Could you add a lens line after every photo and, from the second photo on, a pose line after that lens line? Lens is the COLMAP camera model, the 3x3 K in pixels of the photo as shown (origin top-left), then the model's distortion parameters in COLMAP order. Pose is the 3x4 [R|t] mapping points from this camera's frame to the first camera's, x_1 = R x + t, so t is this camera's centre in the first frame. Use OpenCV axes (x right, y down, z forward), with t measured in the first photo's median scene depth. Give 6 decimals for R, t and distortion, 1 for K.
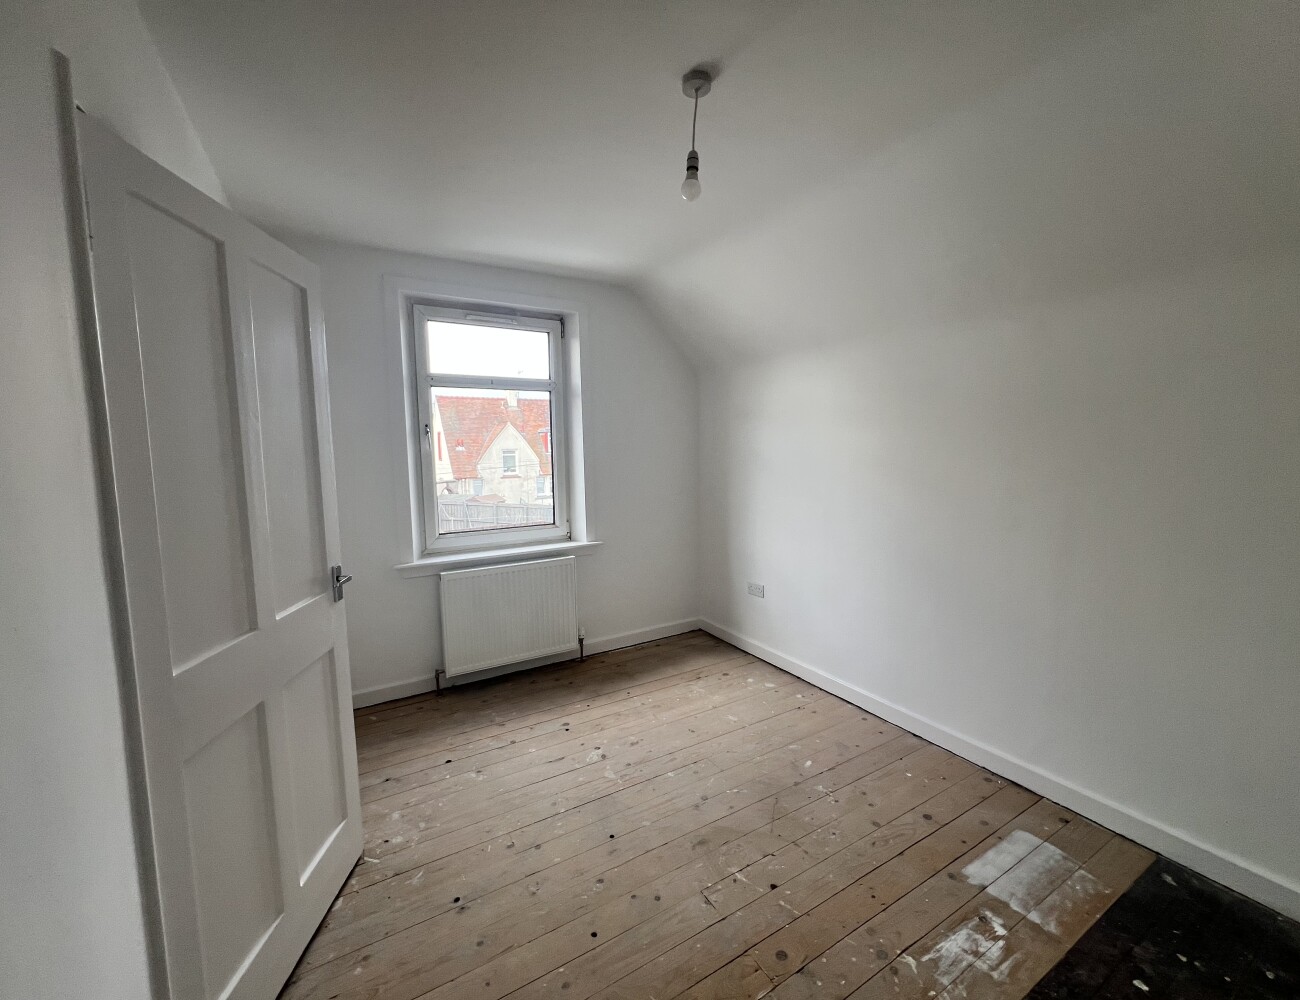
lens RADIAL K [[530.5, 0, 719.0], [0, 530.5, 507.4], [0, 0, 1]] dist [0.001390, -0.000555]
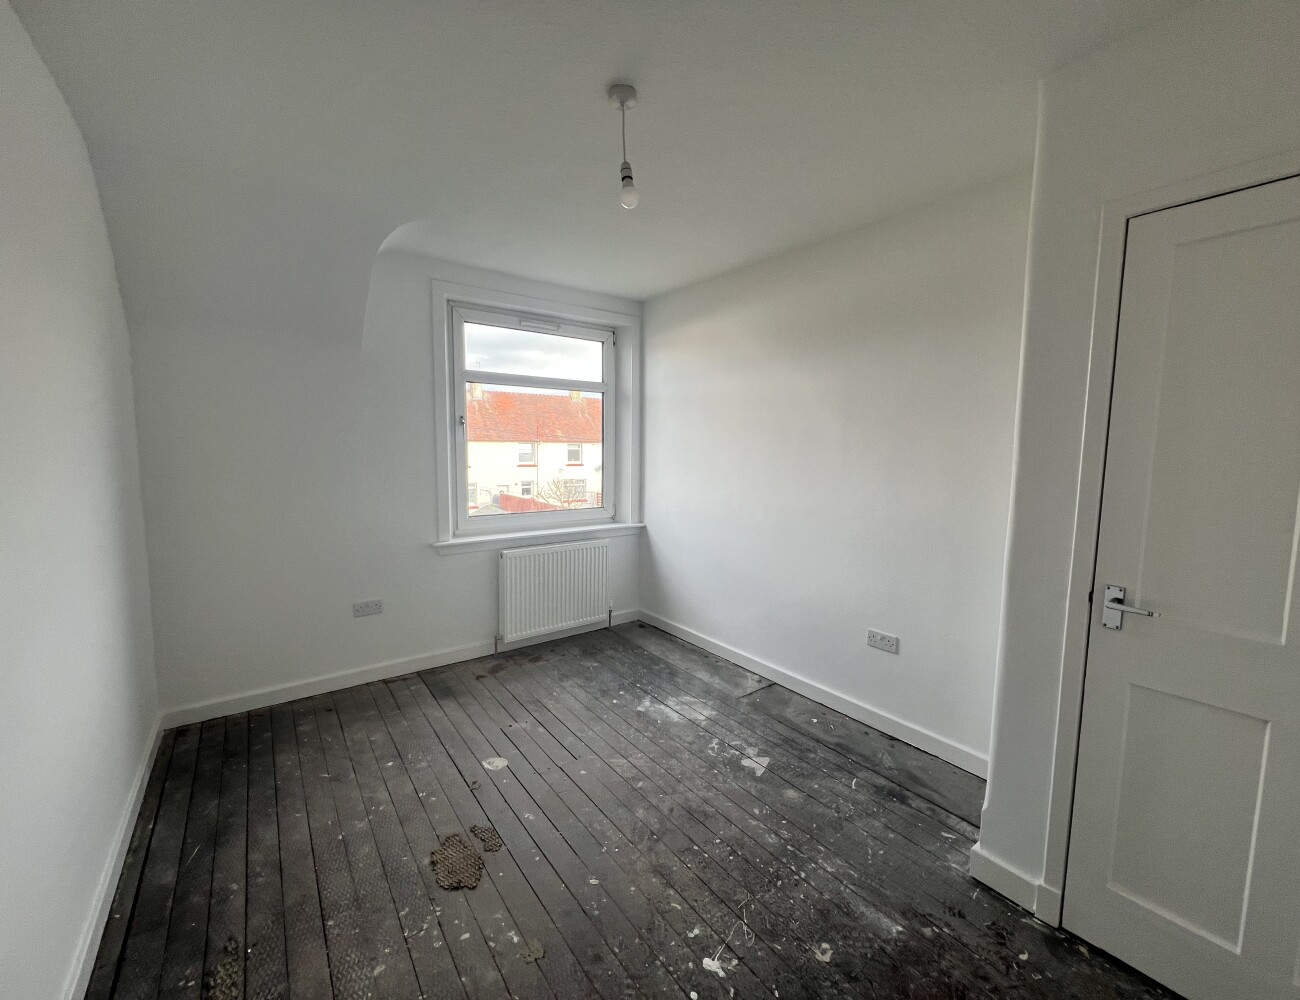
lens RADIAL K [[530.5, 0, 649.0], [0, 530.5, 491.9], [0, 0, 1]] dist [0.001390, -0.000555]
pose [[0.996023, 0.019236, 0.086998, -0.291567], [-0.017271, 0.999580, -0.023292, 0.020958], [-0.087410, 0.021697, 0.995936, -0.140534]]
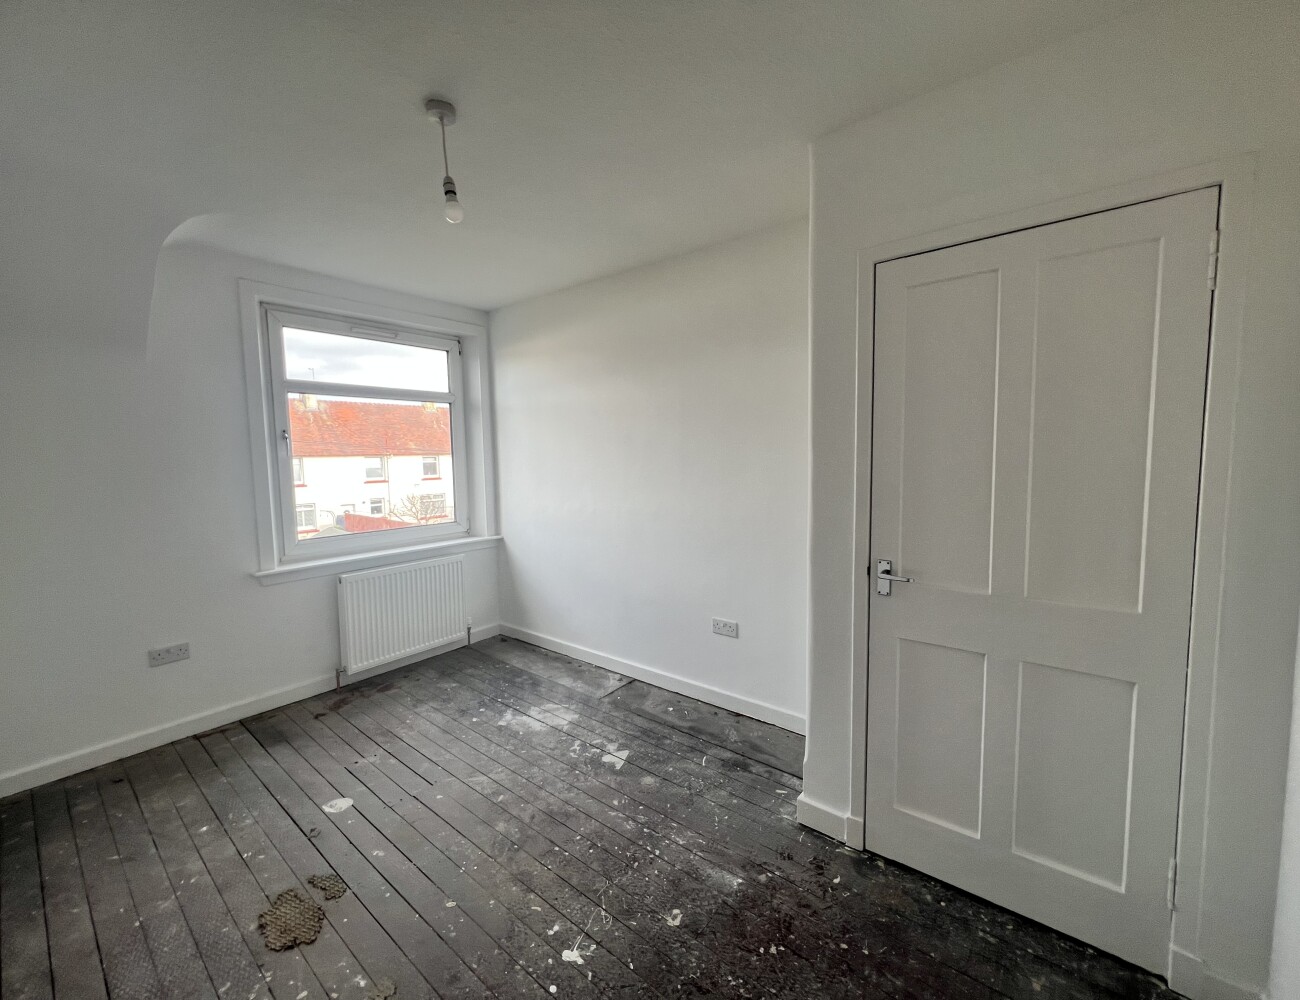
lens RADIAL K [[530.5, 0, 650.8], [0, 530.5, 492.9], [0, 0, 1]] dist [0.001390, -0.000555]
pose [[0.944422, -0.023660, 0.327884, -0.268011], [0.037240, 0.998686, -0.035201, 0.023662], [-0.326621, 0.045455, 0.944062, -0.170561]]
